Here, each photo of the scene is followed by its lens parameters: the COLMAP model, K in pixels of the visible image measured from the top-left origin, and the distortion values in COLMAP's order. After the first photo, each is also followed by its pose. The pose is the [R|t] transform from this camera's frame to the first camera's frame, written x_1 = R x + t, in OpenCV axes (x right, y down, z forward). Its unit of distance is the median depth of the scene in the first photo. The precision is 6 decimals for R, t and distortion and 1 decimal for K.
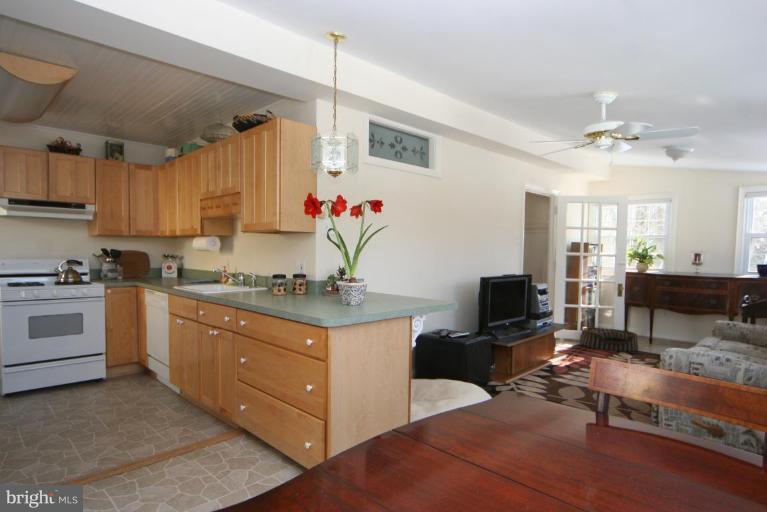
lens RADIAL K [[436.8, 0, 372.5], [0, 436.8, 269.0], [0, 0, 1]] dist [0.001314, 0.000432]
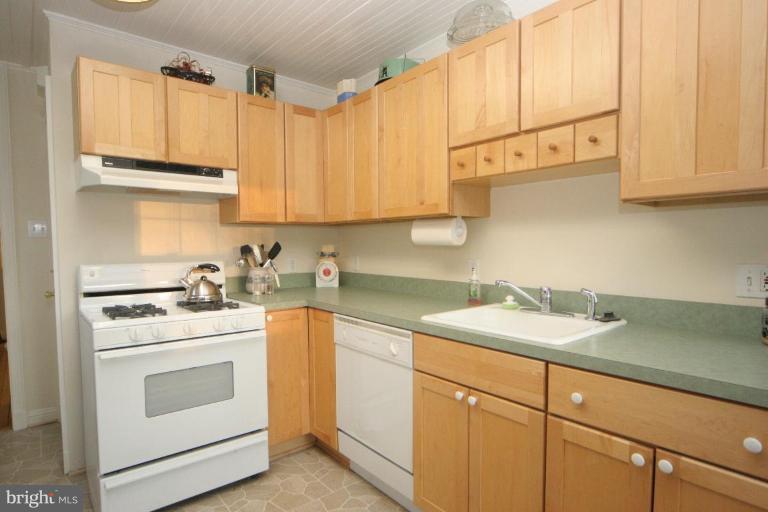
lens RADIAL K [[416.9, 0, 385.4], [0, 416.9, 269.2], [0, 0, 1]] dist [0.001935, 0.000333]
pose [[0.997402, -0.007988, -0.071588, -0.419651], [0.008737, 0.999910, 0.010147, -0.017118], [0.071501, -0.010746, 0.997383, 0.475030]]
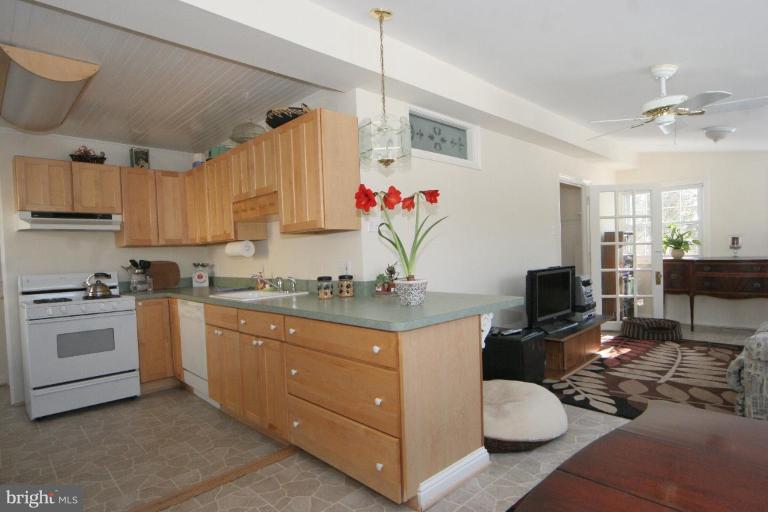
lens RADIAL K [[419.4, 0, 388.0], [0, 419.4, 264.9], [0, 0, 1]] dist [-0.001870, -0.000456]
pose [[0.998846, -0.047698, 0.005532, -0.064277], [0.047779, 0.998736, -0.015617, 0.006285], [-0.004781, 0.015863, 0.999863, 0.082826]]
